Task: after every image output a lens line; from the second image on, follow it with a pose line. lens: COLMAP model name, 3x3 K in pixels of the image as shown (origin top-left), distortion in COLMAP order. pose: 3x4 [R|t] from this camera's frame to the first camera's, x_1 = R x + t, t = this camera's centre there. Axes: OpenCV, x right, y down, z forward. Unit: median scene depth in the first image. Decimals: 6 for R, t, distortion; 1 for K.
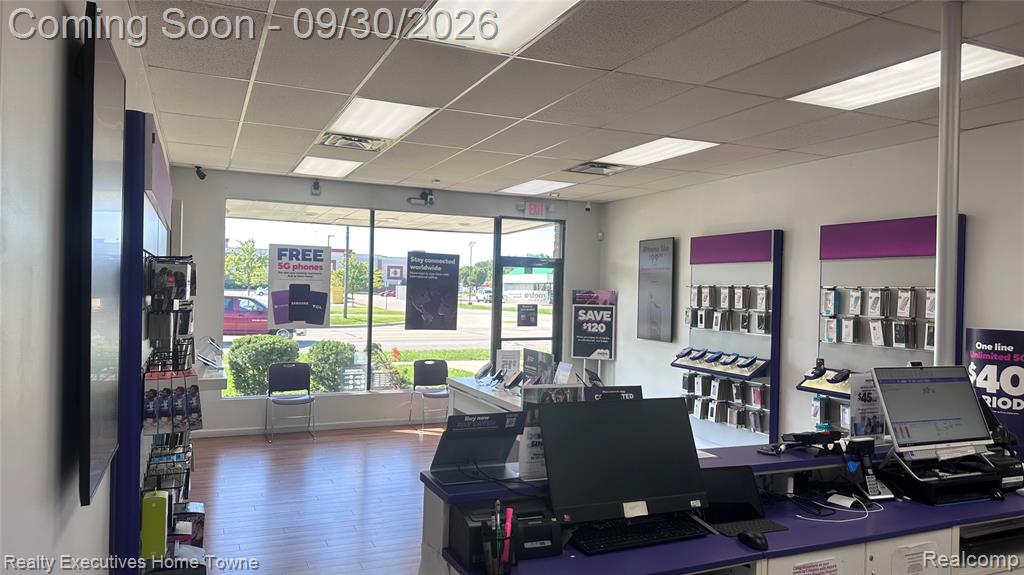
lens RADIAL K [[692.1, 0, 513.4], [0, 692.1, 287.4], [0, 0, 1]] dist [0.007386, 0.000753]
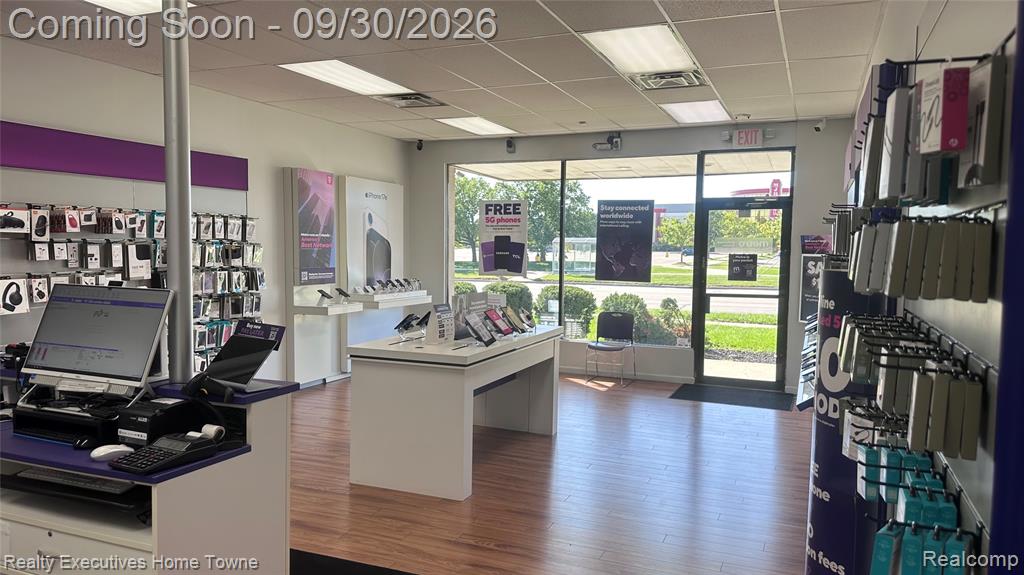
lens RADIAL K [[715.5, 0, 514.1], [0, 715.5, 297.4], [0, 0, 1]] dist [0.055180, -0.000634]
pose [[0.673220, 0.039070, -0.738409, 0.516139], [0.012207, 0.997880, 0.063928, 0.018987], [0.739341, -0.052051, 0.671316, 0.229976]]
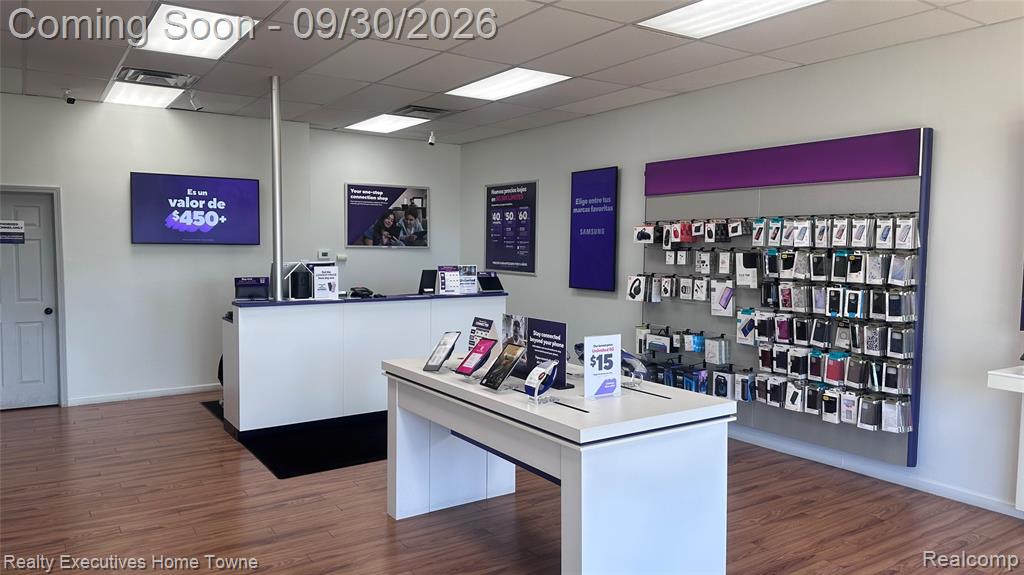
lens RADIAL K [[715.5, 0, 517.6], [0, 715.5, 288.6], [0, 0, 1]] dist [0.055180, -0.000634]
pose [[-0.984698, -0.022926, -0.172757, 0.251455], [-0.031423, 0.998419, 0.046608, 0.018065], [0.171416, 0.051324, -0.983861, 0.763904]]
